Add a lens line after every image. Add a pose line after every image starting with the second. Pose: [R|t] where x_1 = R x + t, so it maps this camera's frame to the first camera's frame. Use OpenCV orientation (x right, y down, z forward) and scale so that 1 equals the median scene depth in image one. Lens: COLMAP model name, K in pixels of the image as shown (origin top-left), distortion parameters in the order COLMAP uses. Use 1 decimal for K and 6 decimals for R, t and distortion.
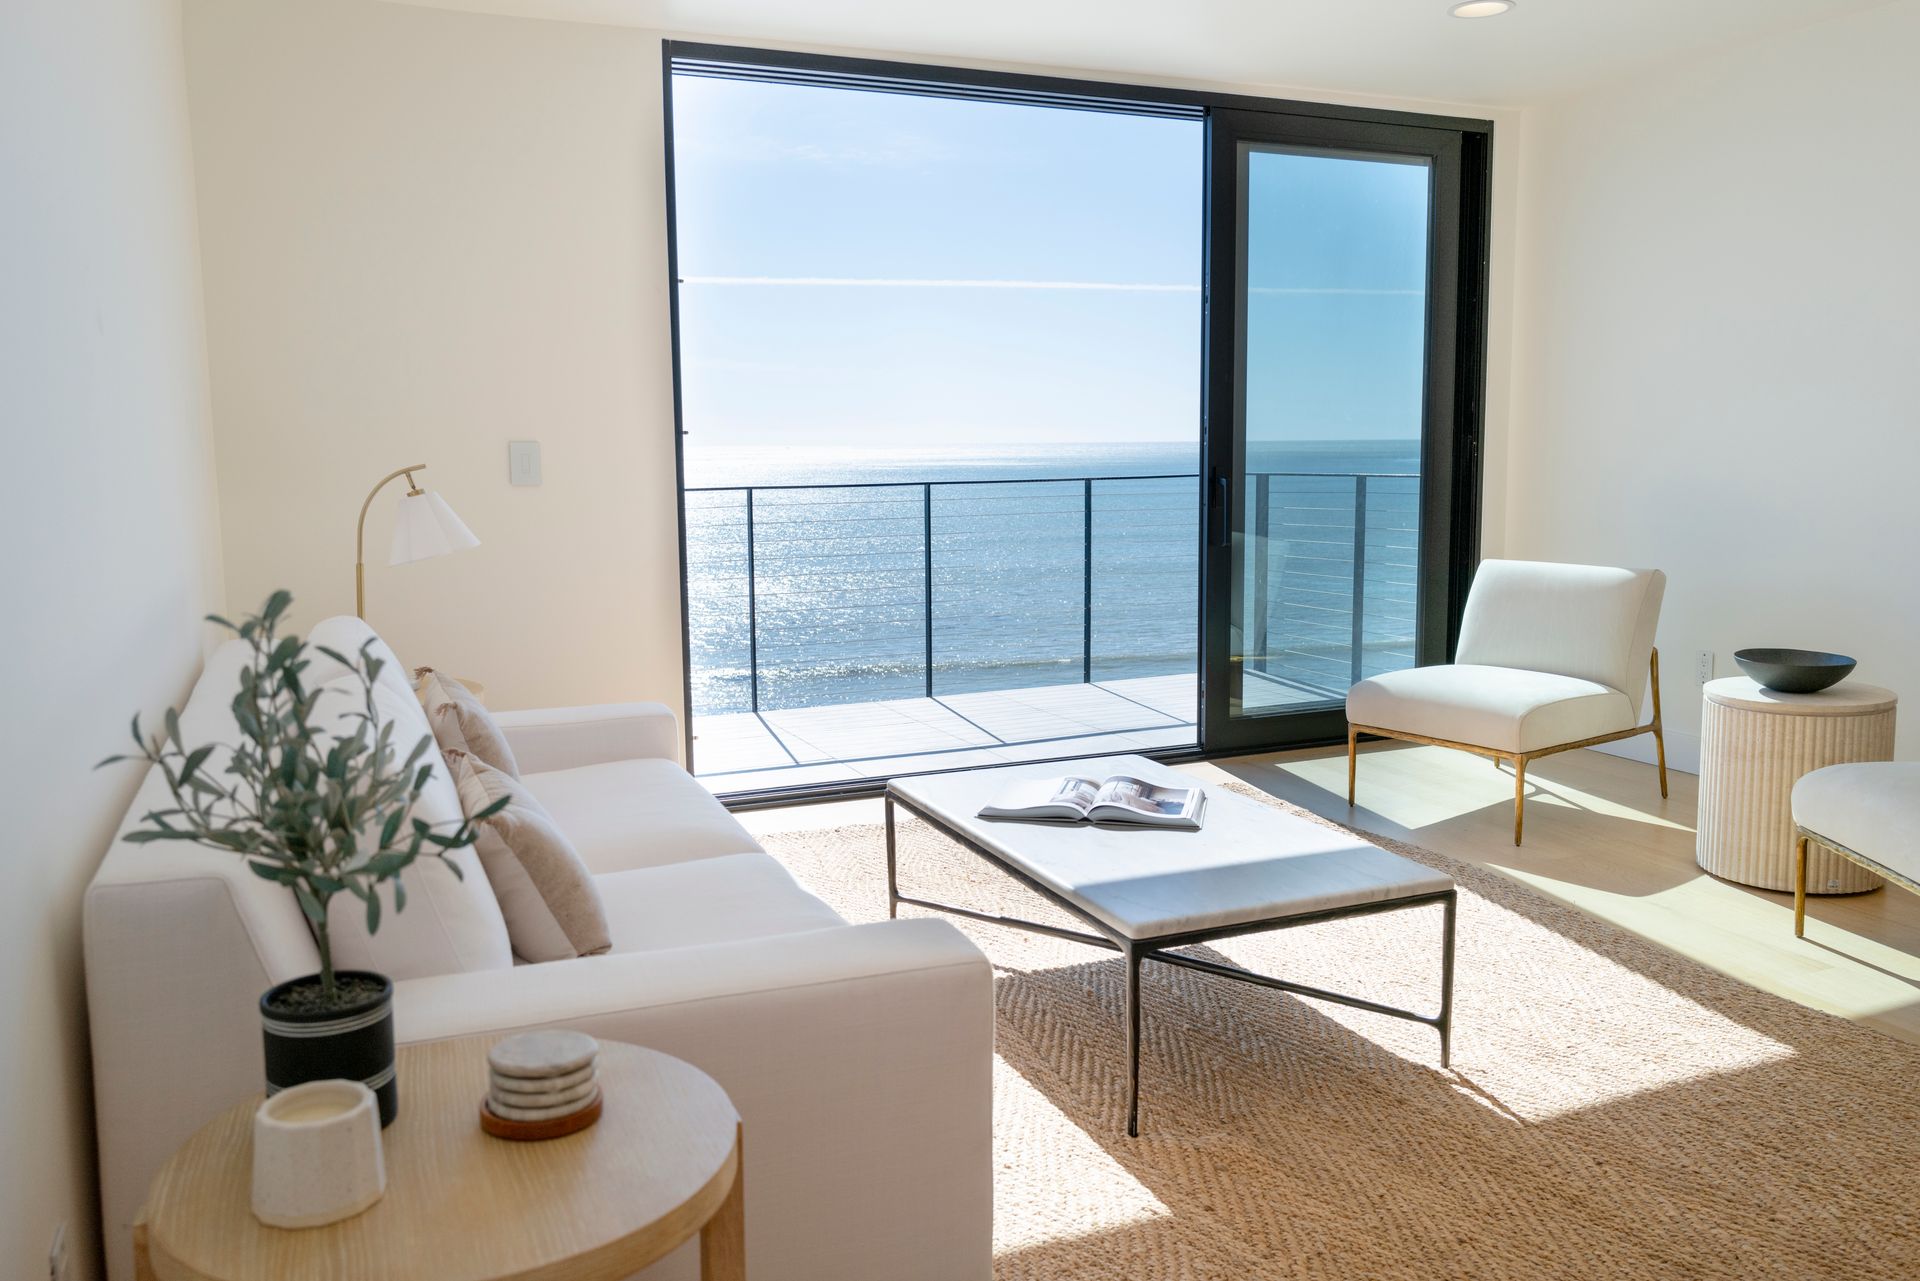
lens RADIAL K [[1464.5, 0, 997.0], [0, 1464.5, 642.3], [0, 0, 1]] dist [-0.039392, 0.060991]
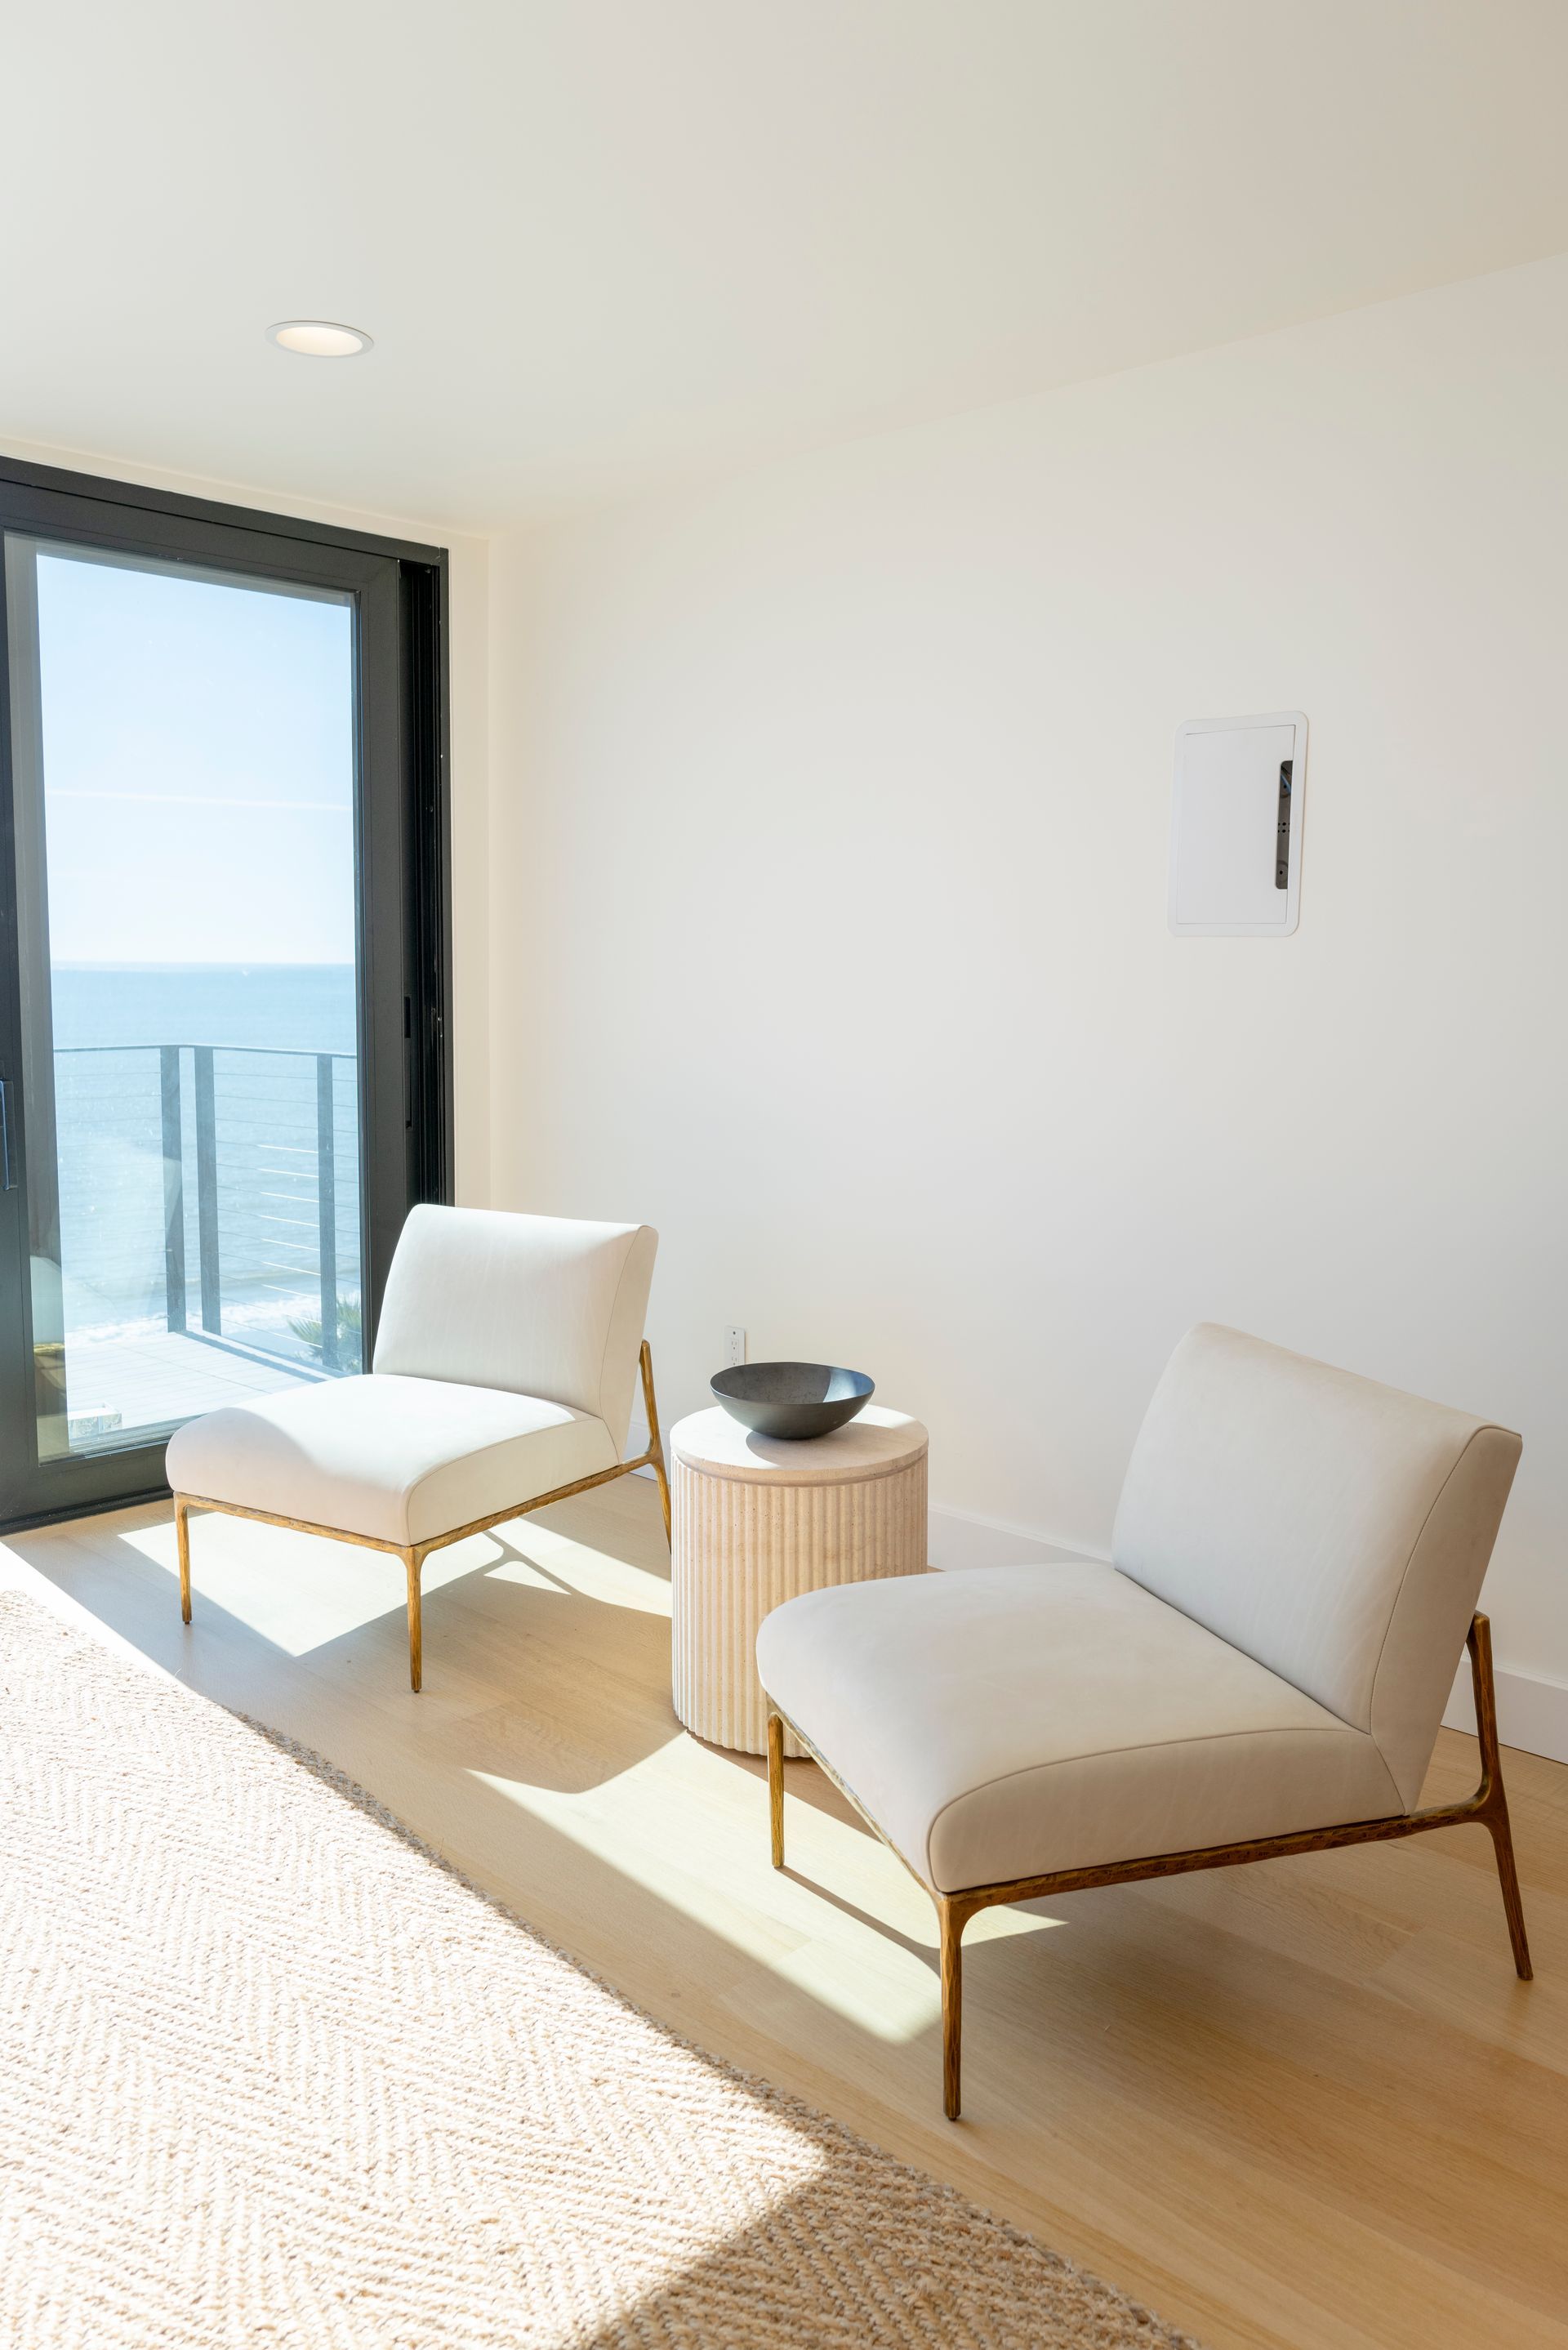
lens RADIAL K [[1749.9, 0, 783.6], [0, 1749.9, 1169.5], [0, 0, 1]] dist [-0.042034, 0.080563]
pose [[0.928424, -0.023000, 0.370809, 0.255161], [0.030945, 0.999401, -0.015489, -0.071938], [-0.370231, 0.025855, 0.928580, 0.273945]]
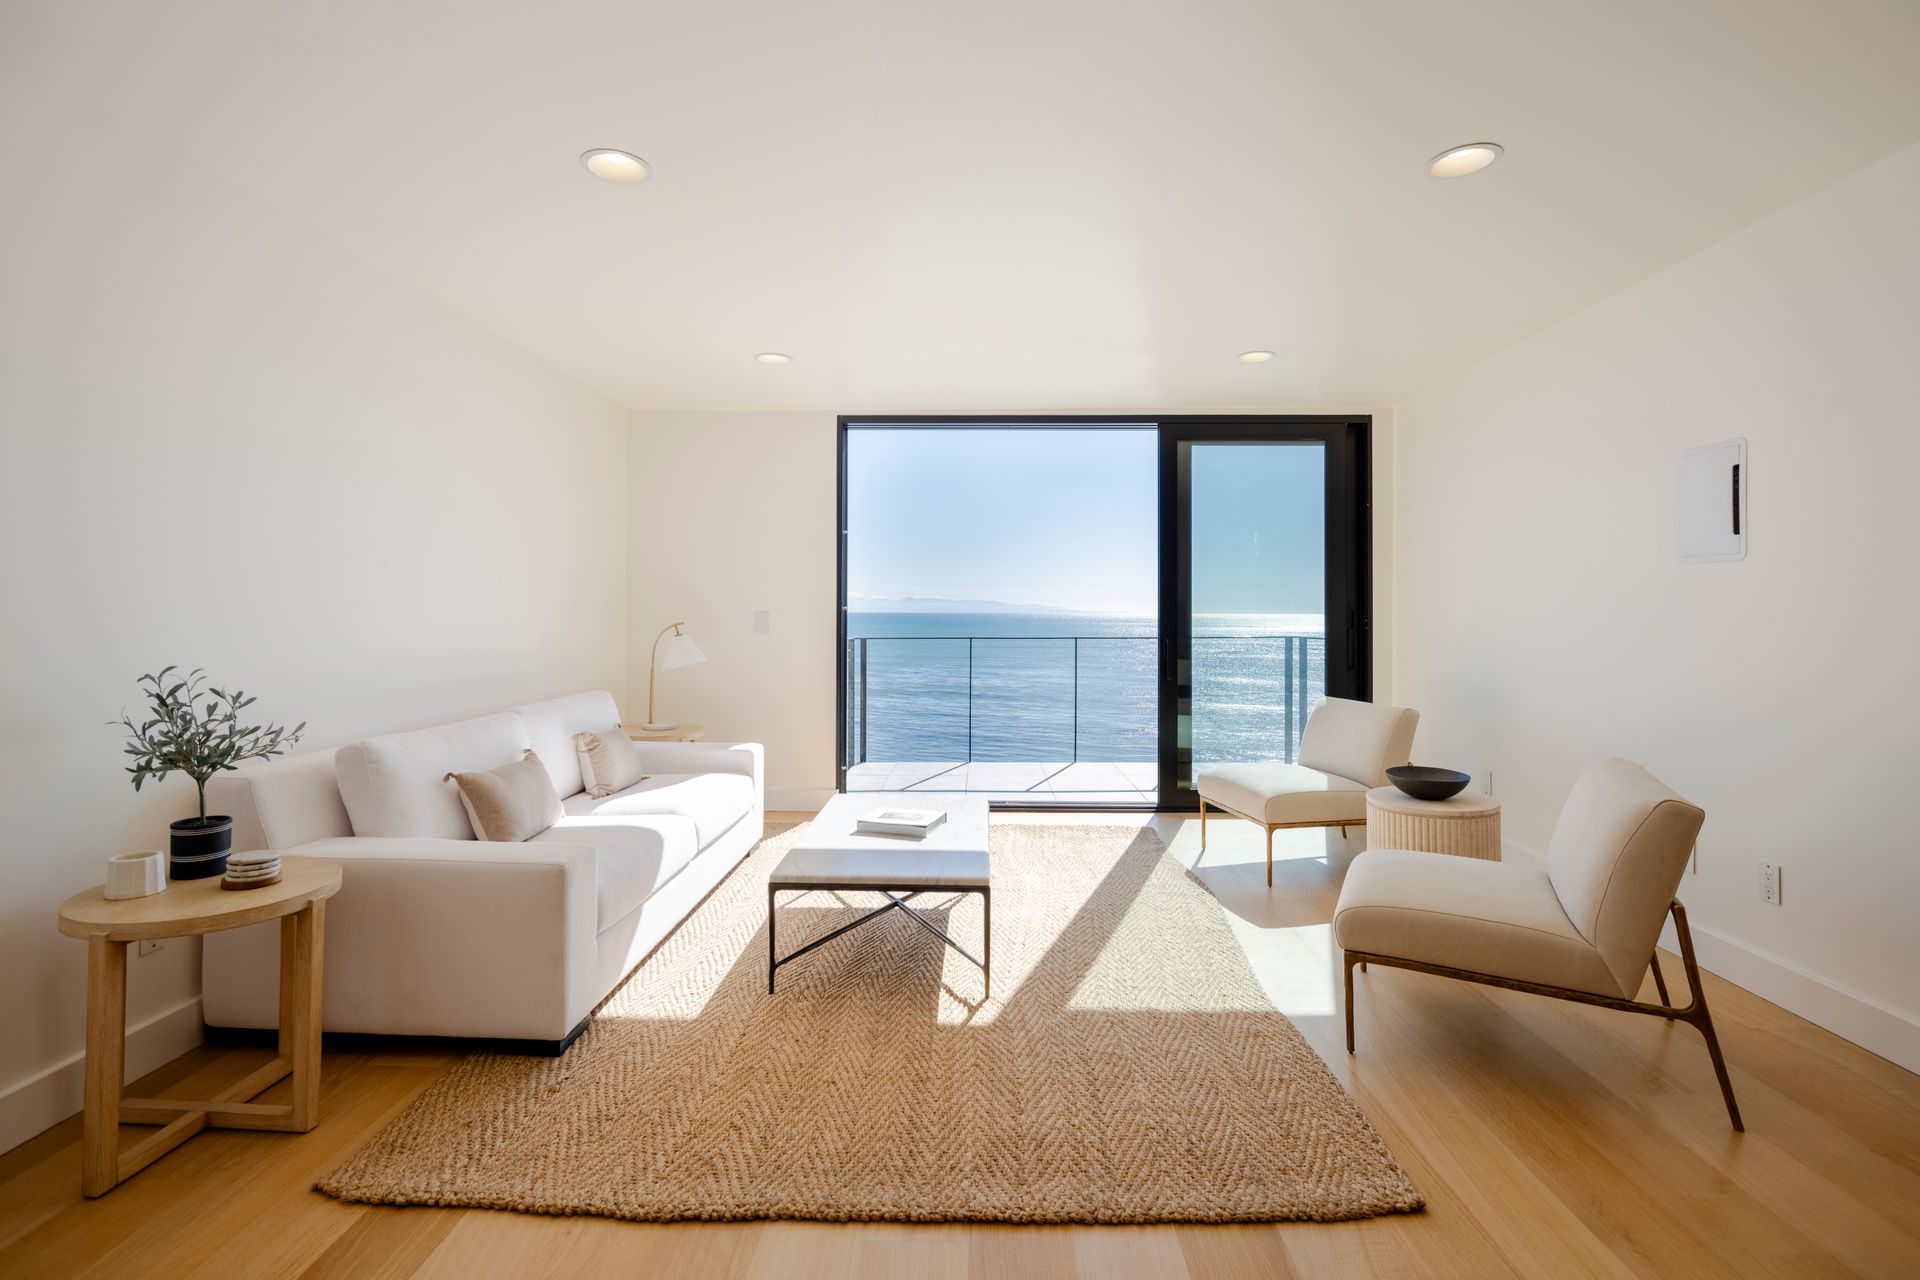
lens RADIAL K [[867.4, 0, 983.9], [0, 867.4, 590.0], [0, 0, 1]] dist [0.010306, 0.000301]
pose [[0.910373, 0.002287, -0.413783, 0.499232], [-0.068668, 0.986954, -0.145622, -0.013110], [0.408052, 0.160984, 0.898653, 0.036436]]
